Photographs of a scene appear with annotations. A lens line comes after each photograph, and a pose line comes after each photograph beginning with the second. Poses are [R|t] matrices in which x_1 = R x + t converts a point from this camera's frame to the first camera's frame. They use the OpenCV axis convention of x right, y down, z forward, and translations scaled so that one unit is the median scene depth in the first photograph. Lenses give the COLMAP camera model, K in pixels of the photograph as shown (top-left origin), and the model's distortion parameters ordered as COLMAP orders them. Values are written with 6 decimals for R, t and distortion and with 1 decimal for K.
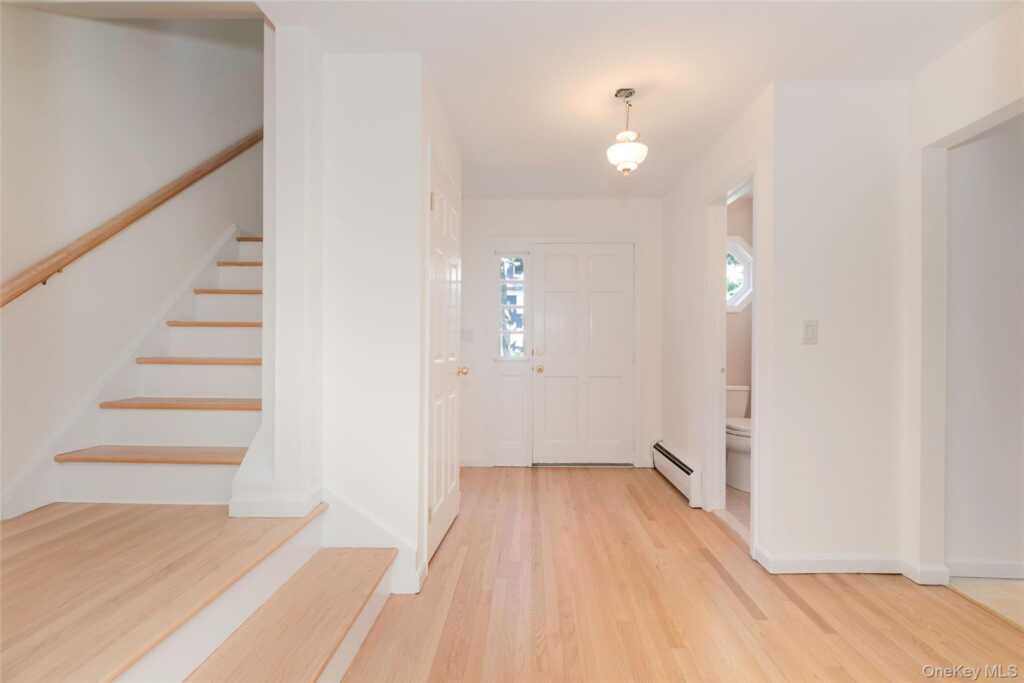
lens RADIAL K [[470.2, 0, 513.9], [0, 470.2, 345.3], [0, 0, 1]] dist [0.000856, 0.000060]
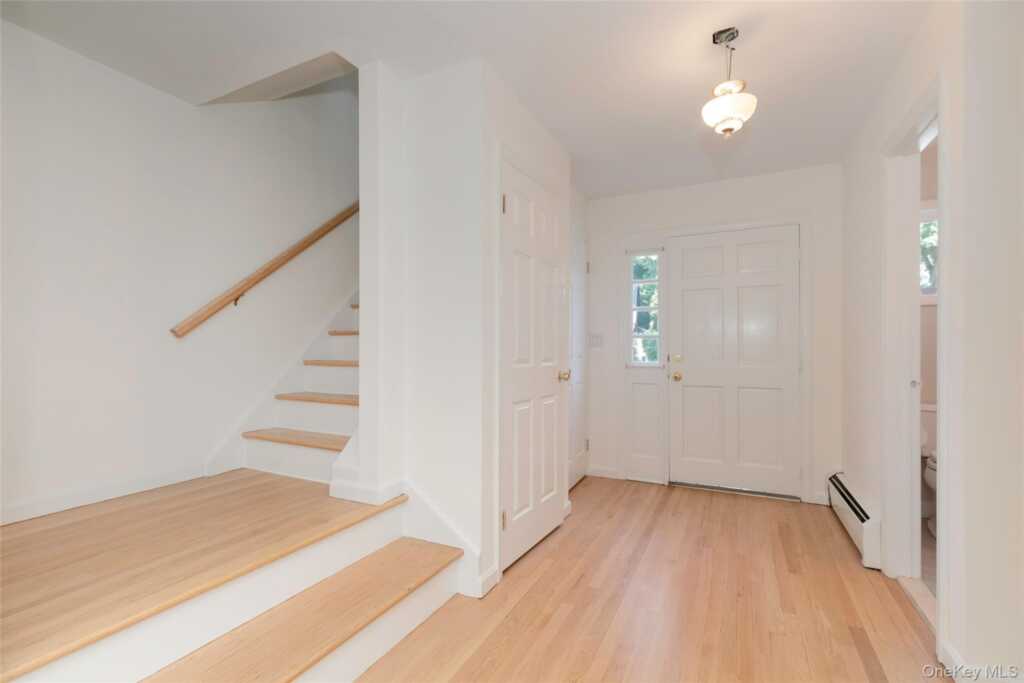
lens RADIAL K [[453.2, 0, 507.6], [0, 453.2, 349.7], [0, 0, 1]] dist [0.003004, -0.000051]
pose [[0.904032, -0.004145, -0.427445, 0.221395], [0.000943, 0.999970, -0.007702, 0.008311], [0.427464, 0.006560, 0.904009, 0.133836]]
